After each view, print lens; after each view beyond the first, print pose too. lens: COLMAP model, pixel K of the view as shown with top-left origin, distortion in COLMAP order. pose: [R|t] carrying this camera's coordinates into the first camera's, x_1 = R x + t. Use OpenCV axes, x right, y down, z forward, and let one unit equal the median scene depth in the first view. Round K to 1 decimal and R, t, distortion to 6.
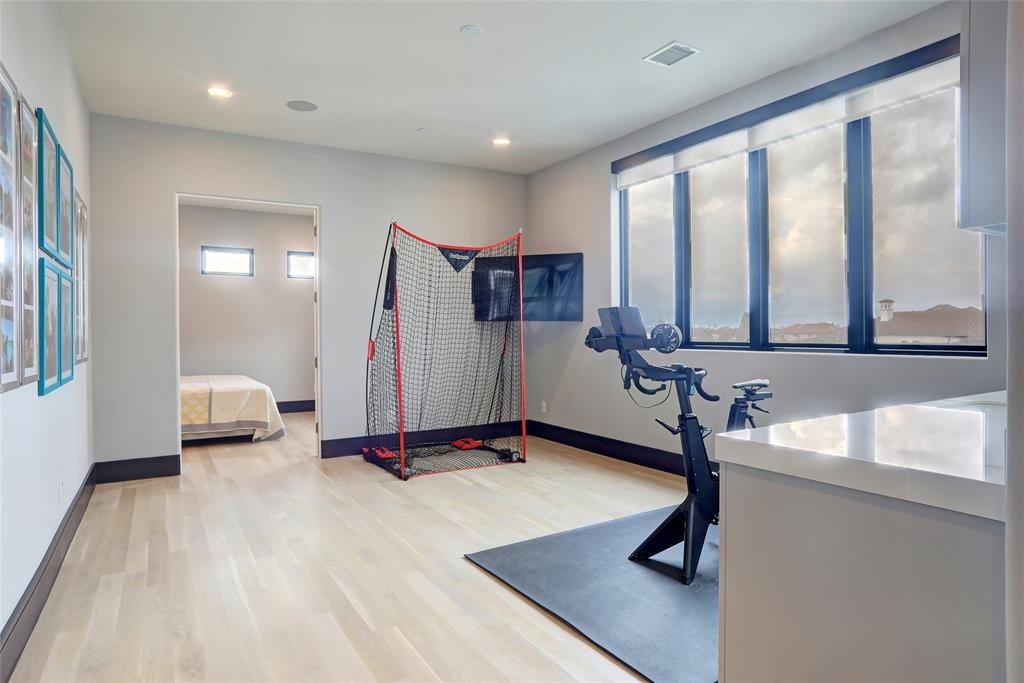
lens RADIAL K [[603.8, 0, 507.3], [0, 603.8, 336.0], [0, 0, 1]] dist [-0.060588, 0.052855]
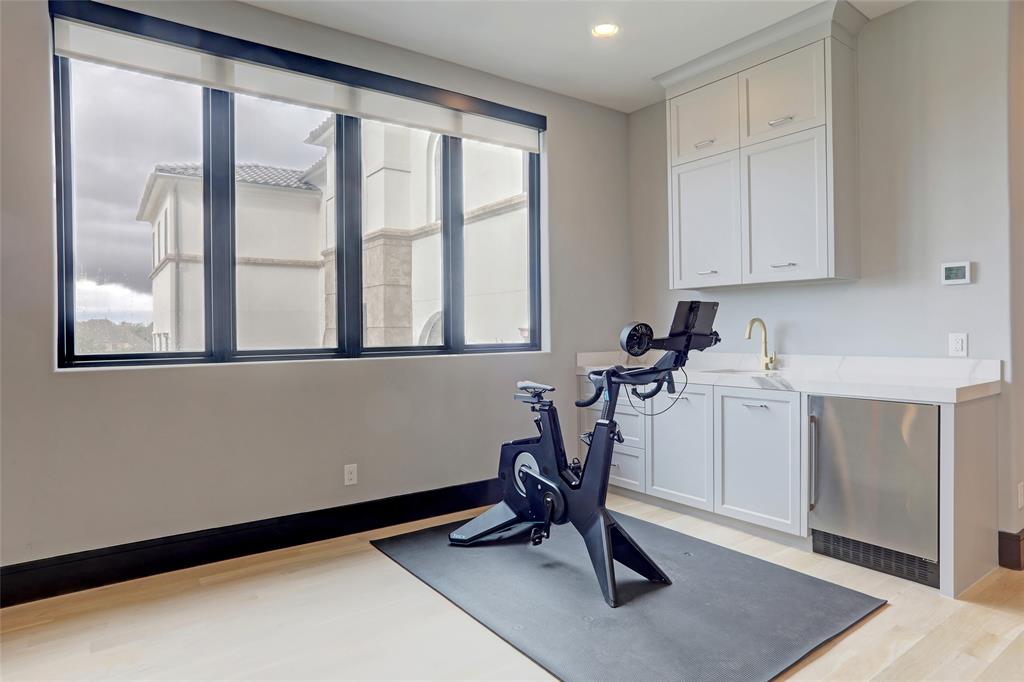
lens RADIAL K [[603.8, 0, 507.3], [0, 603.8, 335.5], [0, 0, 1]] dist [-0.060588, 0.052855]
pose [[-0.095425, 0.000506, 0.995437, -0.588539], [0.021033, 0.999778, 0.001508, -0.004102], [-0.995214, 0.021081, -0.095414, 1.167202]]
